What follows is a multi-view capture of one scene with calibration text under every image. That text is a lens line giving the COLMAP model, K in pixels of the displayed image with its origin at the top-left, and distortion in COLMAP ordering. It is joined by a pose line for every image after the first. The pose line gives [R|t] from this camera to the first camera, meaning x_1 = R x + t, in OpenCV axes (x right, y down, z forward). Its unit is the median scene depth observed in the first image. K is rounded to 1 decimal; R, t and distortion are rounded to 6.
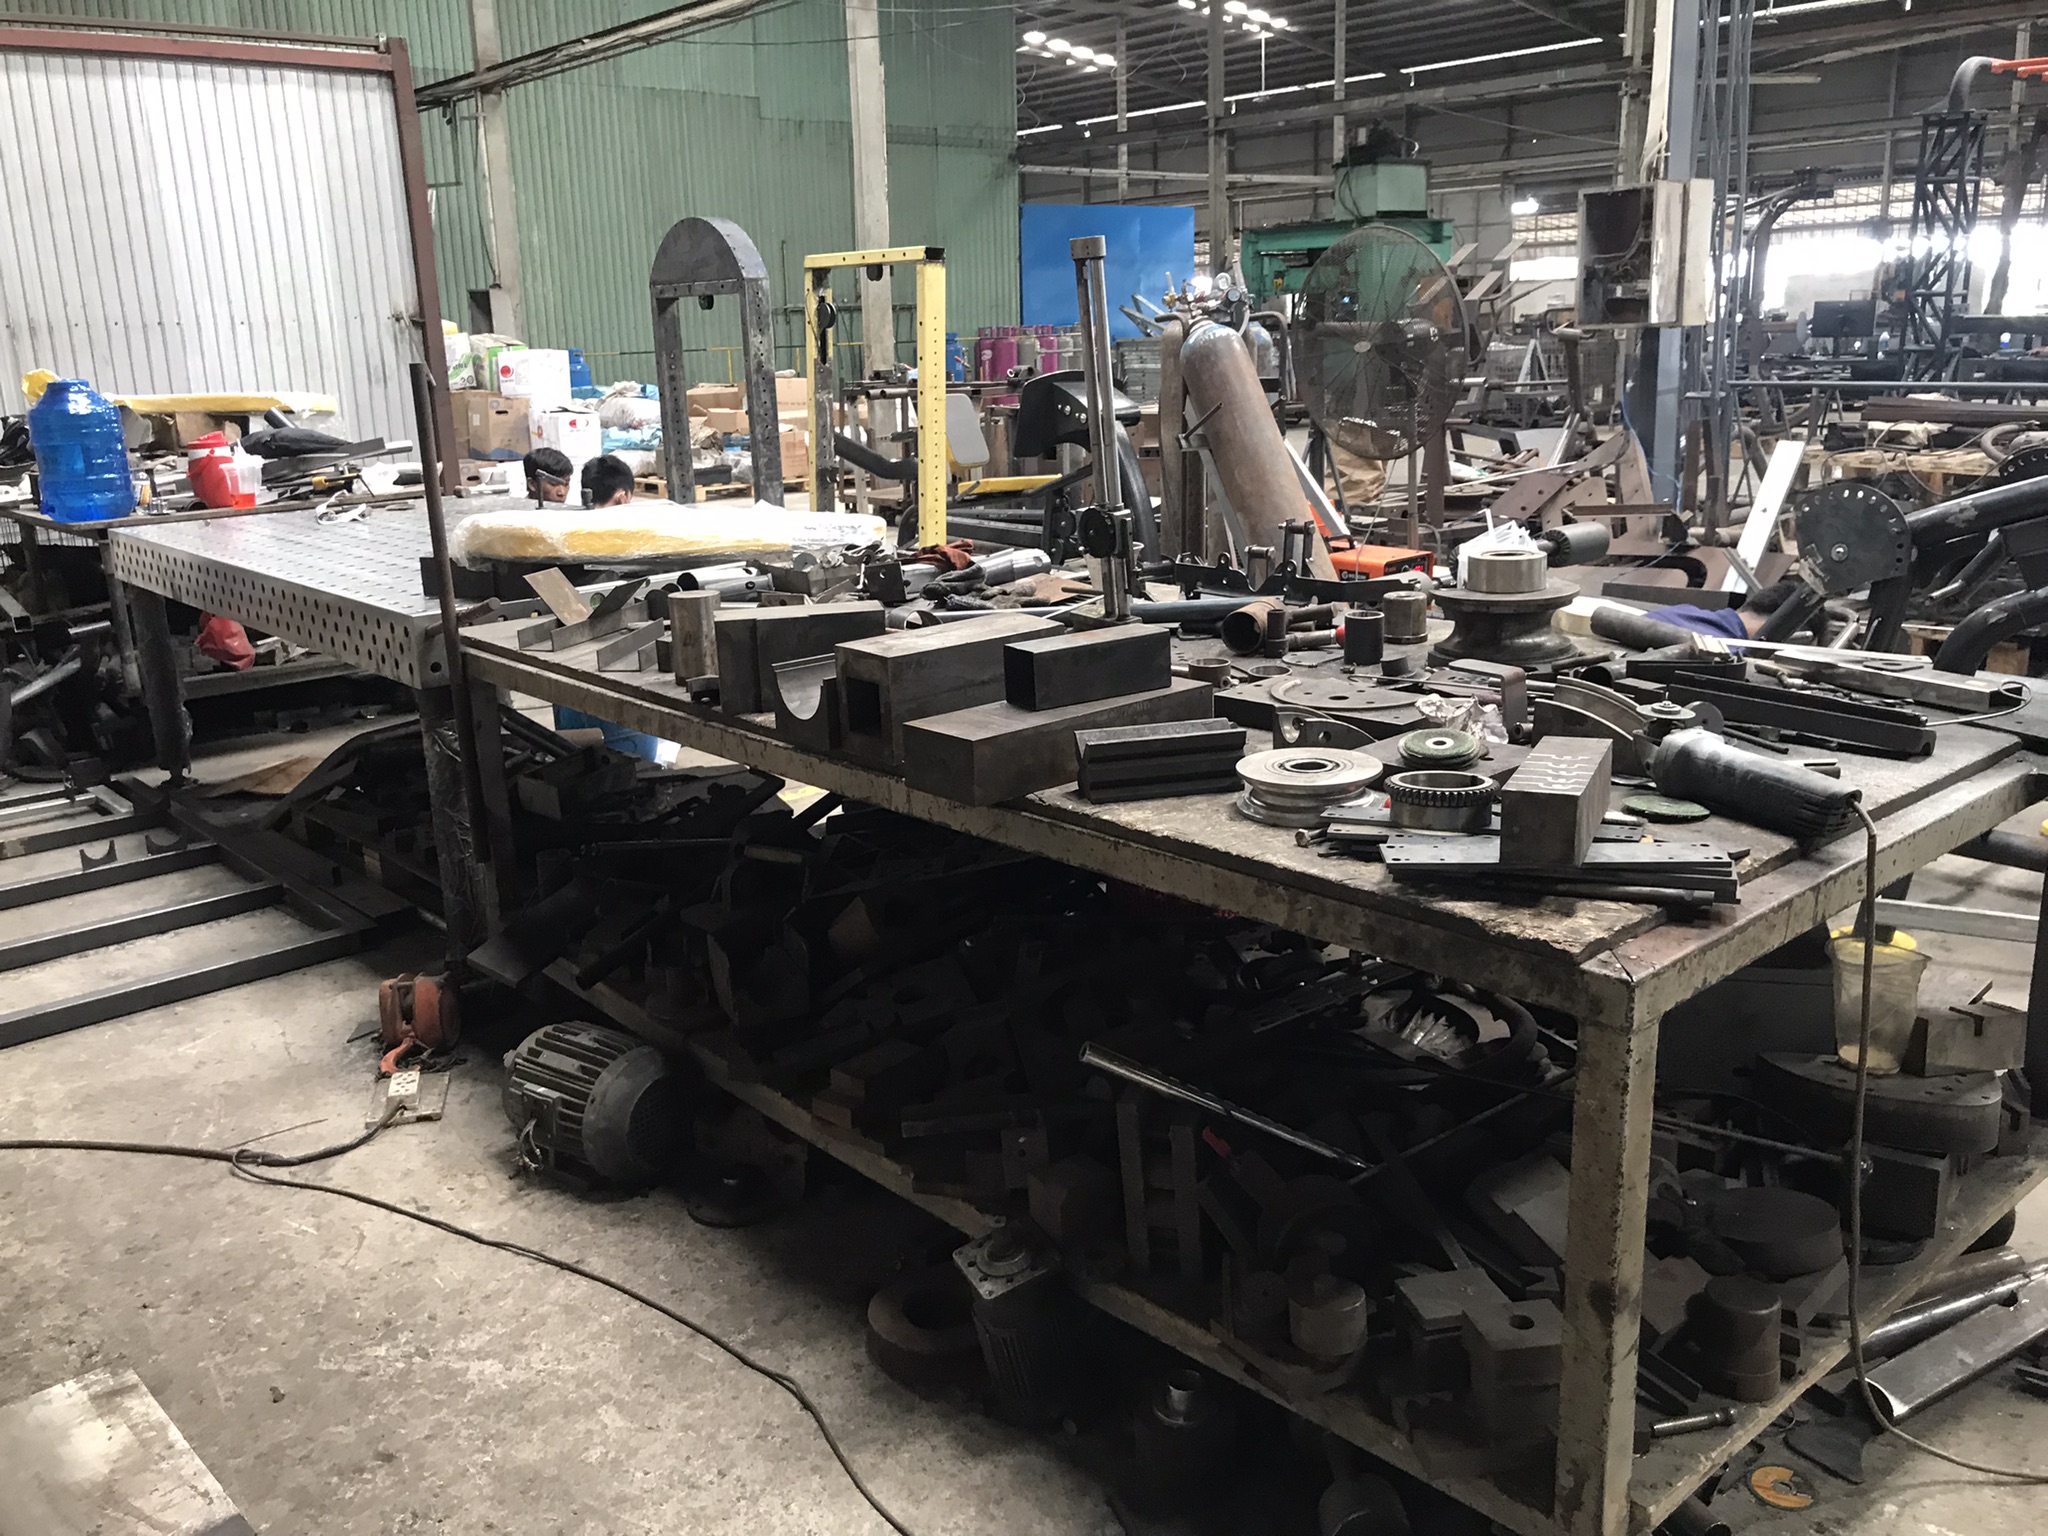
lens RADIAL K [[1674.0, 0, 1015.5], [0, 1674.0, 758.9], [0, 0, 1]] dist [0.015002, -0.012647]
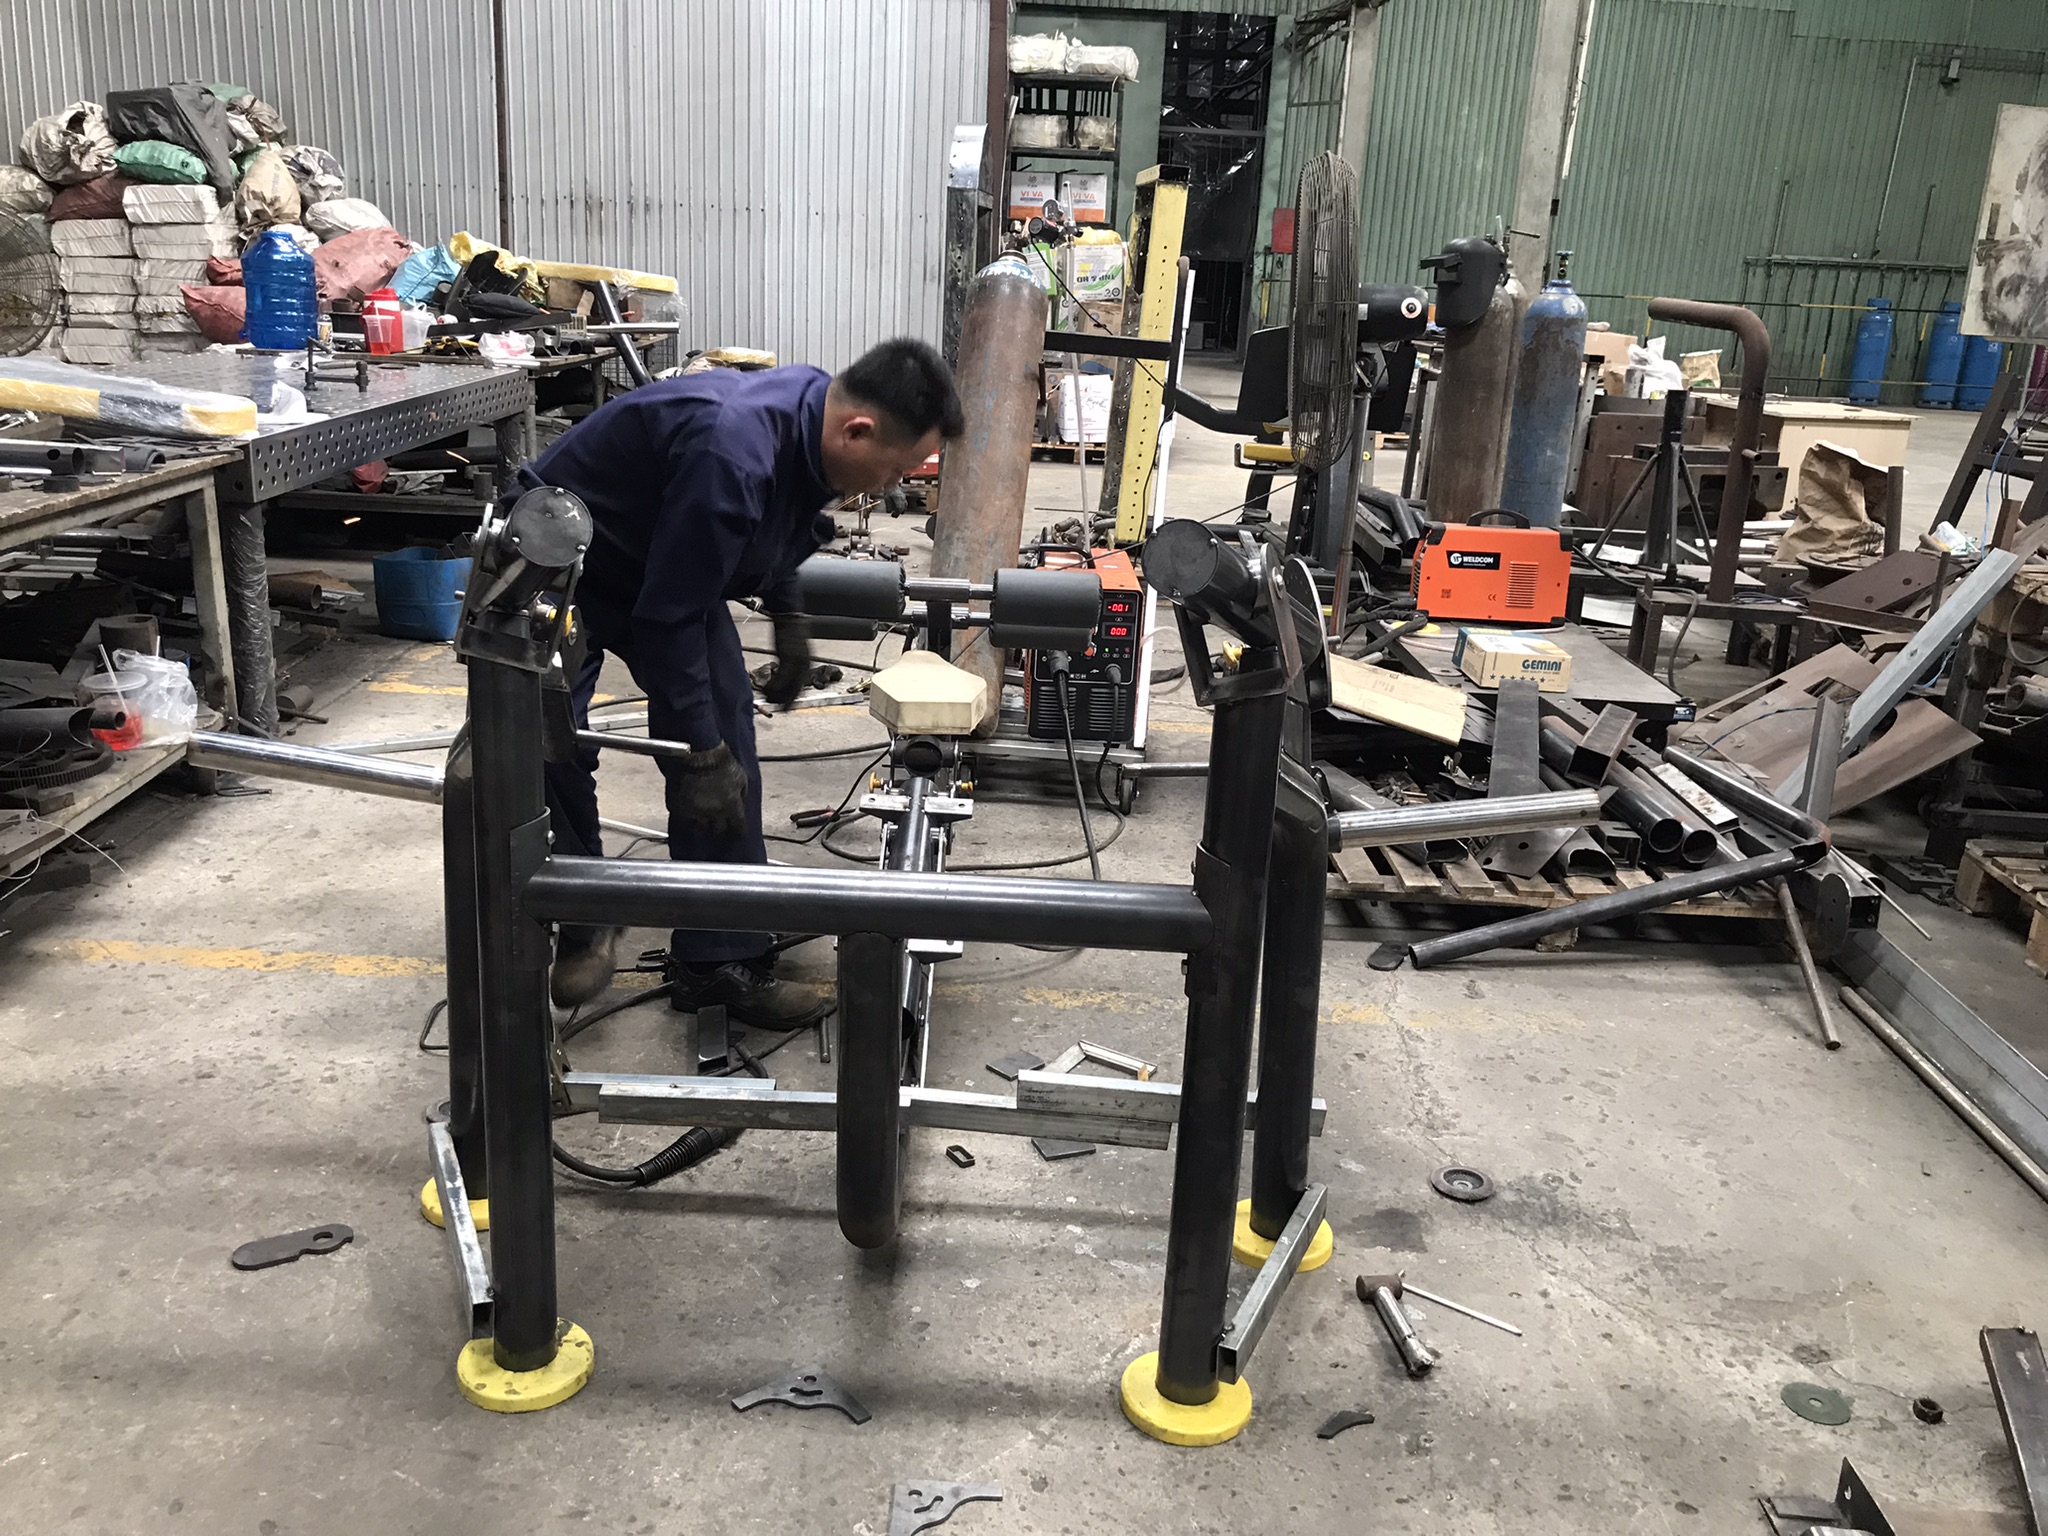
lens RADIAL K [[1674.0, 0, 1023.7], [0, 1674.0, 764.7], [0, 0, 1]] dist [0.015002, -0.012647]
pose [[0.761637, 0.258797, -0.594082, 0.627458], [-0.234763, 0.964707, 0.119275, -0.116590], [0.603983, 0.048624, 0.795513, 0.350556]]
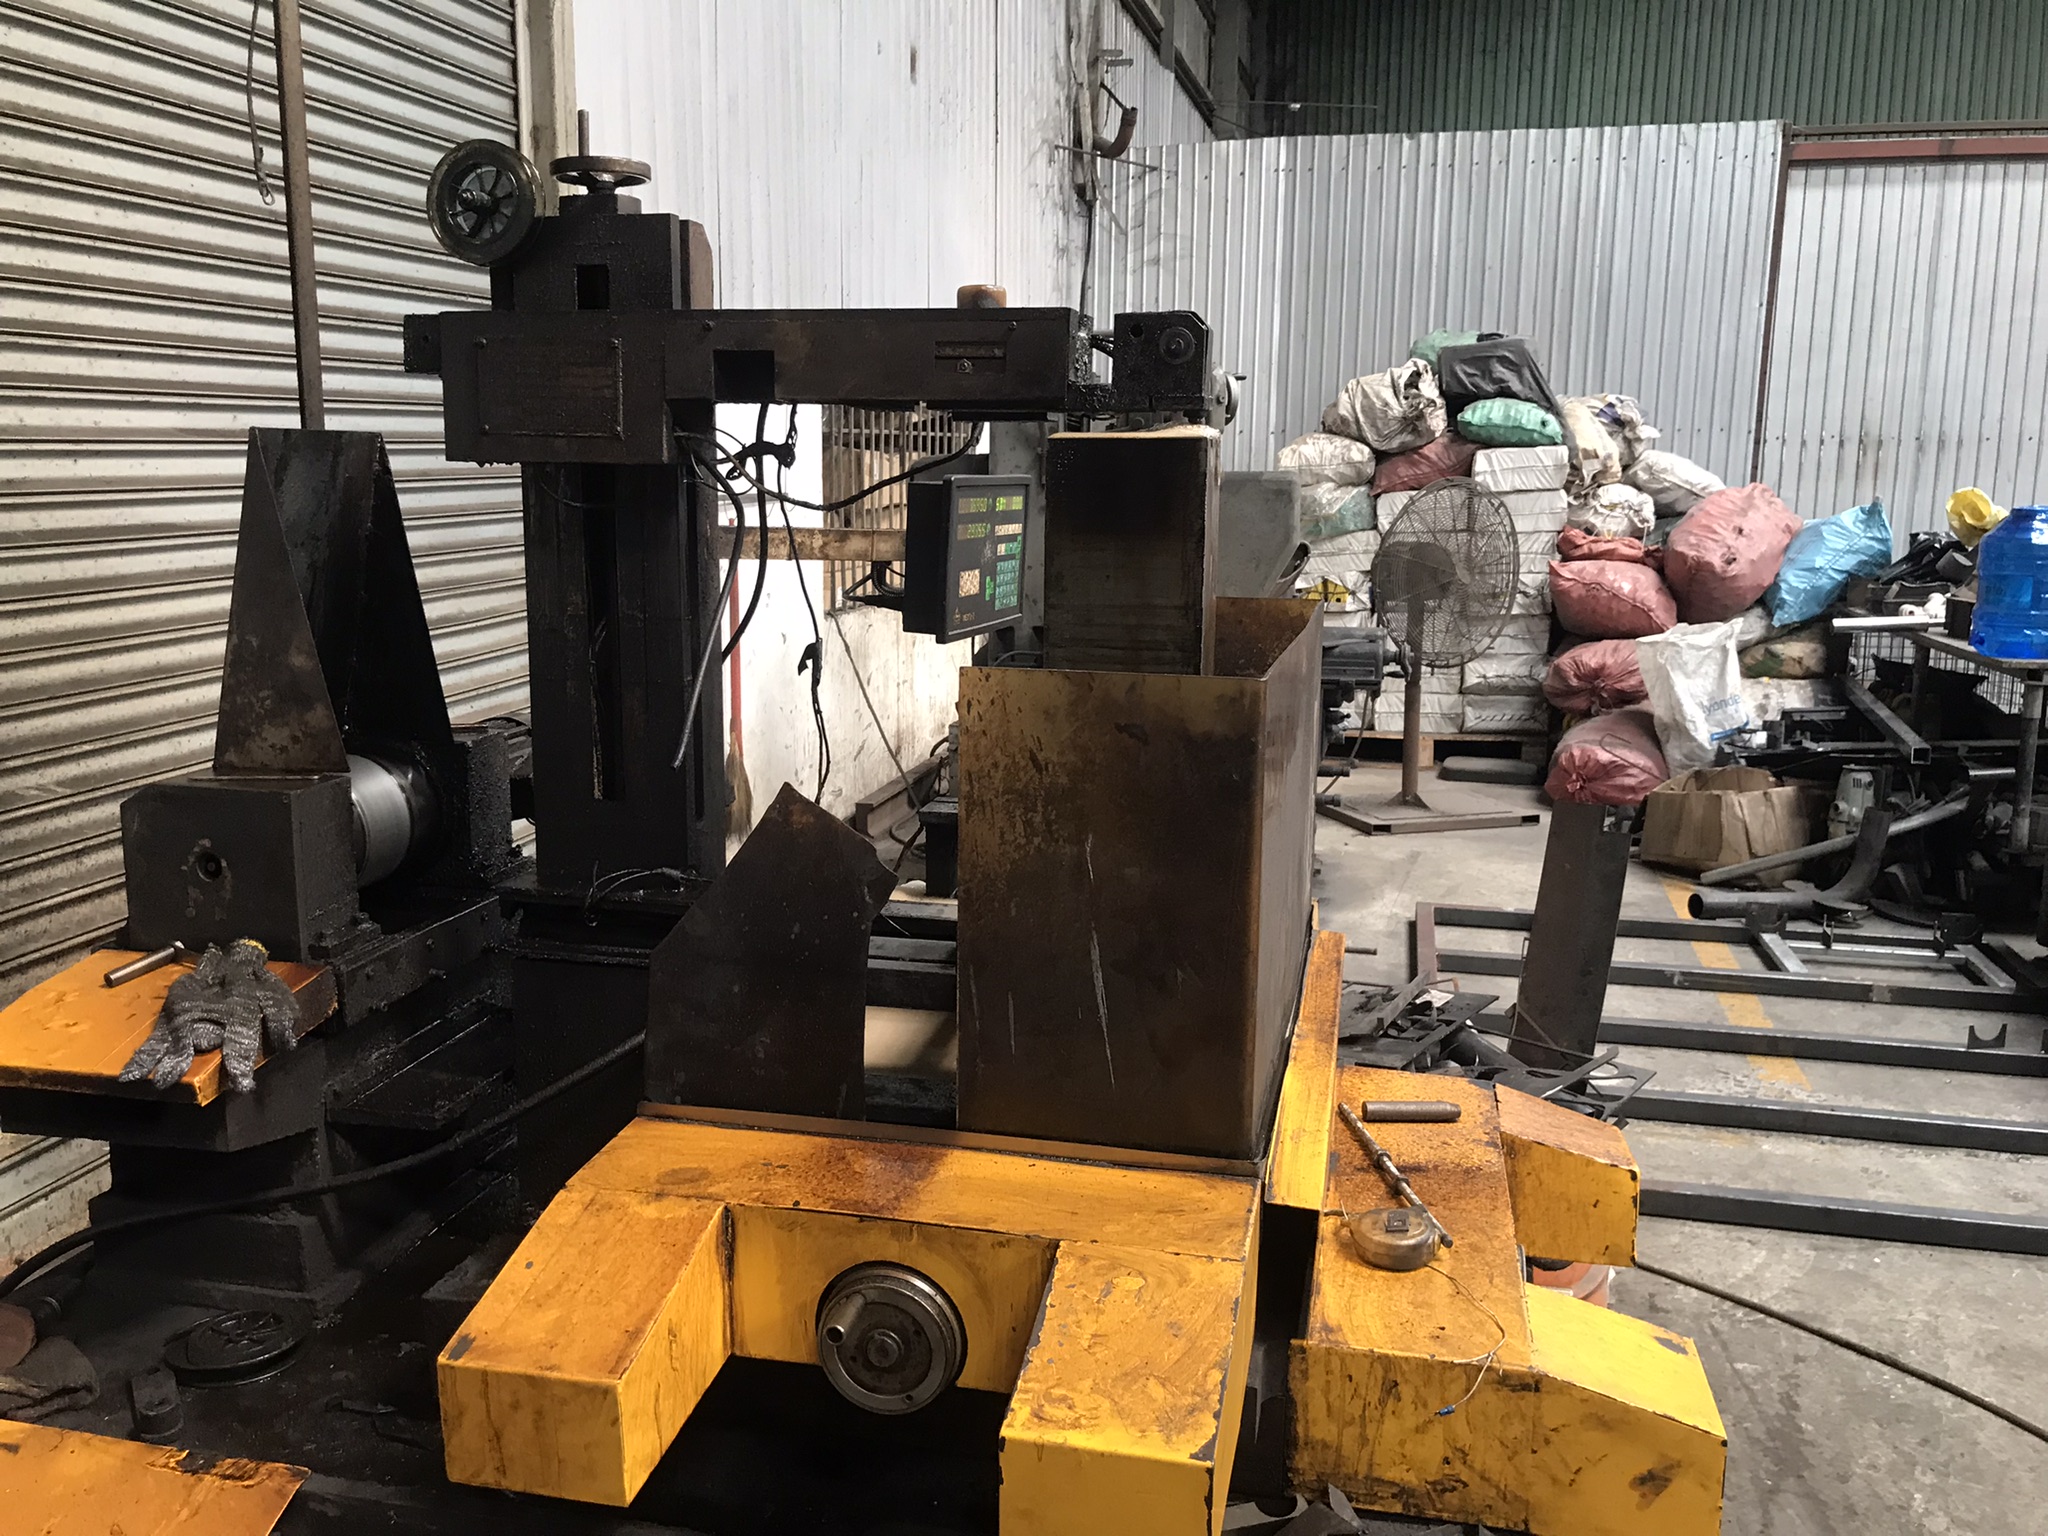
lens RADIAL K [[1674.0, 0, 1020.3], [0, 1674.0, 764.6], [0, 0, 1]] dist [0.015002, -0.012647]
pose [[0.581526, 0.189269, -0.791205, -0.129532], [-0.229962, 0.971139, 0.063293, -0.017506], [0.780349, 0.145141, 0.608267, 0.021052]]
